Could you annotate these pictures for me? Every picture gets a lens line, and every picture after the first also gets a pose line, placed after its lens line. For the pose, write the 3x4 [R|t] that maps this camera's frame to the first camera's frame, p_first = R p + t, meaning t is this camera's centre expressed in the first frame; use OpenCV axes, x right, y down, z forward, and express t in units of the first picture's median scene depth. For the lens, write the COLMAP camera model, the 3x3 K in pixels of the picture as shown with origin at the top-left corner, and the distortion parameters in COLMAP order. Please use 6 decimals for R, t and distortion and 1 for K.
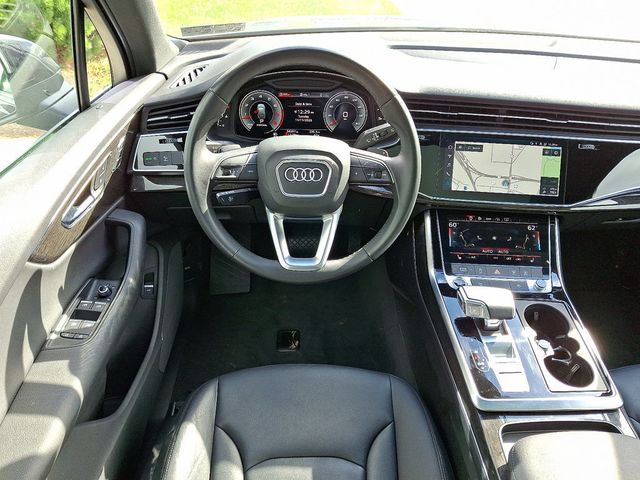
lens RADIAL K [[471.7, 0, 320.0], [0, 471.7, 240.0], [0, 0, 1]] dist [0.081552, -0.141791]
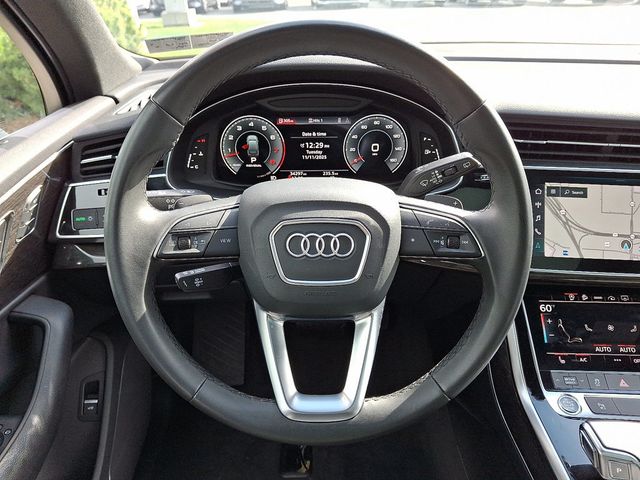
lens RADIAL K [[471.7, 0, 320.0], [0, 471.7, 240.0], [0, 0, 1]] dist [0.081552, -0.141791]
pose [[0.999736, -0.019773, -0.011735, -0.021711], [0.018537, 0.995069, -0.097433, -0.069561], [0.013604, 0.097190, 0.995173, 0.344601]]
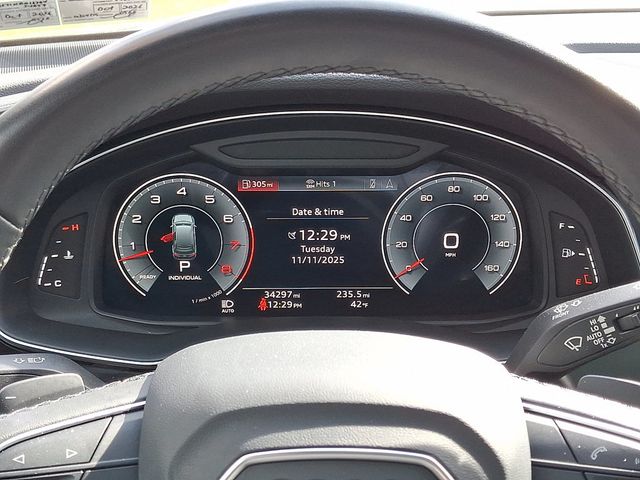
lens RADIAL K [[955.7, 0, 320.0], [0, 955.7, 240.0], [0, 0, 1]] dist [0.273657, -1.305124]
pose [[0.999774, -0.018556, -0.010391, -0.027496], [0.015593, 0.971825, -0.235186, -0.121499], [0.014463, 0.234971, 0.971895, 0.395457]]
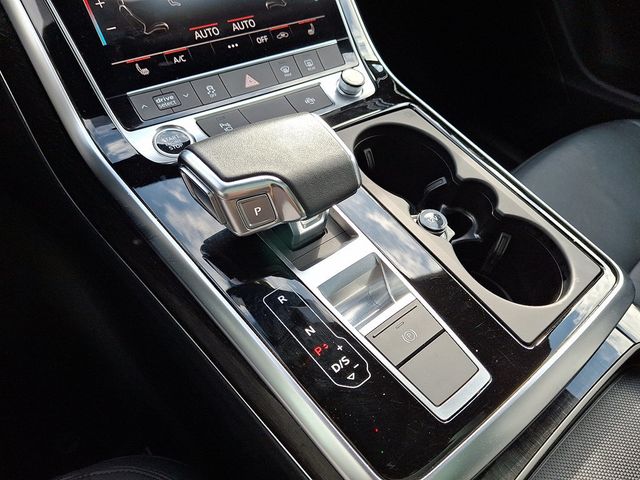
lens RADIAL K [[545.0, 0, 320.0], [0, 545.0, 240.0], [0, 0, 1]] dist [0.114282, -0.239208]
pose [[0.779256, -0.414867, 0.469729, 0.158048], [0.280812, 0.901210, 0.330100, 0.052274], [-0.560272, -0.125326, 0.818773, 0.595807]]
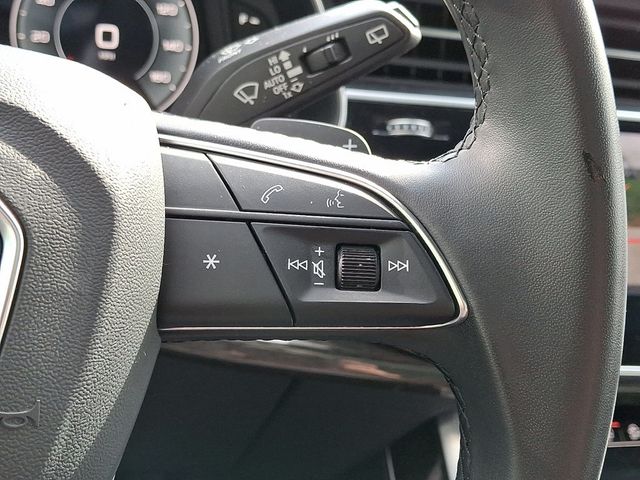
lens RADIAL K [[876.8, 0, 320.0], [0, 876.8, 240.0], [0, 0, 1]] dist [0.318163, -1.084562]
pose [[0.957257, -0.016299, 0.288778, 0.024208], [0.071146, 0.981004, -0.180468, -0.075585], [-0.280351, 0.193299, 0.940233, 0.578731]]
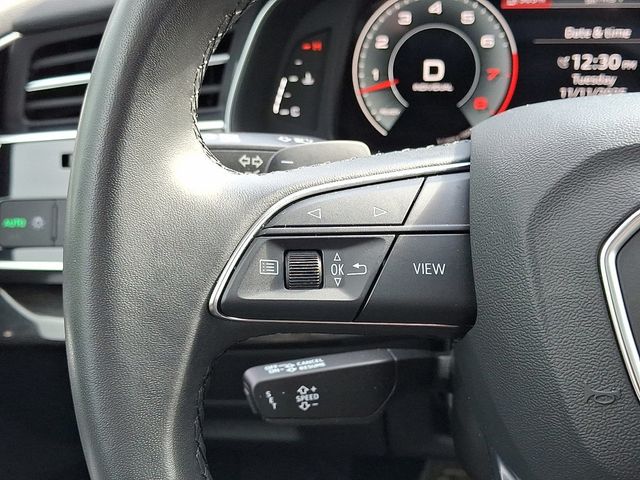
lens RADIAL K [[876.8, 0, 320.0], [0, 876.8, 240.0], [0, 0, 1]] dist [0.318163, -1.084562]
pose [[0.986221, 0.018305, -0.164417, -0.106056], [-0.050477, 0.979762, -0.193698, -0.070743], [0.157544, 0.199328, 0.967186, 0.531569]]
